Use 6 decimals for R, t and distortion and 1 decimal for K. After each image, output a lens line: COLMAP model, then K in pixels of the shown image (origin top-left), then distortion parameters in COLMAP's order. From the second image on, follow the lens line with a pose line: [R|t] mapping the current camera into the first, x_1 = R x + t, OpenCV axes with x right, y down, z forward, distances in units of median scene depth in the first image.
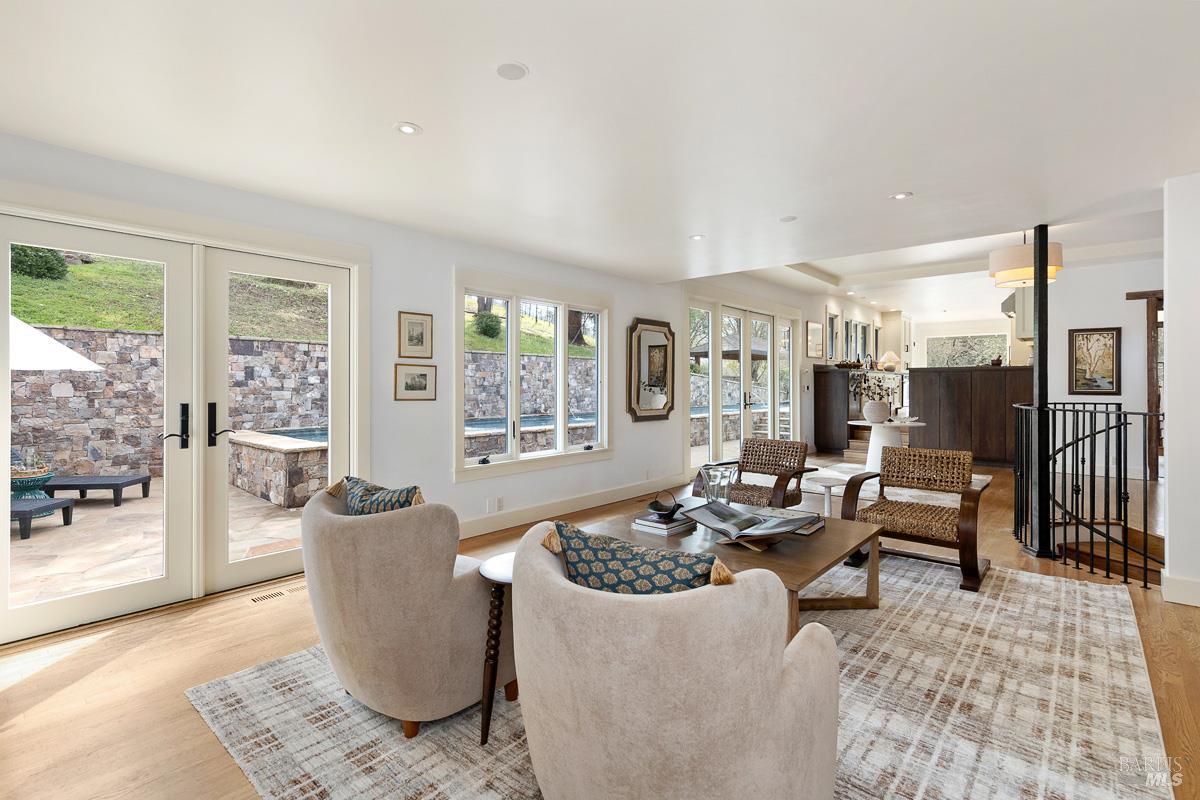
lens RADIAL K [[536.8, 0, 617.9], [0, 536.8, 383.0], [0, 0, 1]] dist [0.001144, 0.000076]
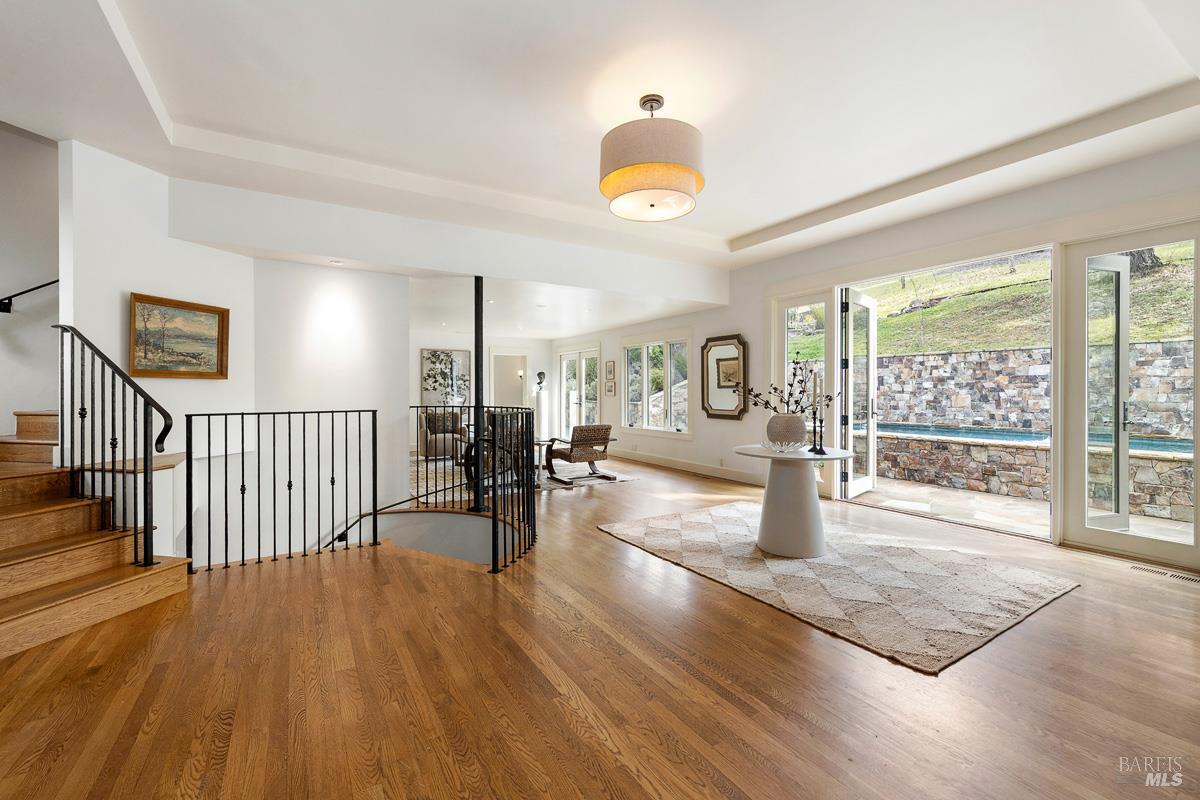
lens RADIAL K [[504.8, 0, 600.0], [0, 504.8, 400.0], [0, 0, 1]] dist [0.000132, 0.000013]
pose [[-0.308610, 0.019310, -0.950993, 0.780950], [0.006306, 0.999813, 0.018255, 0.002946], [0.951168, -0.000364, -0.308674, 0.686836]]
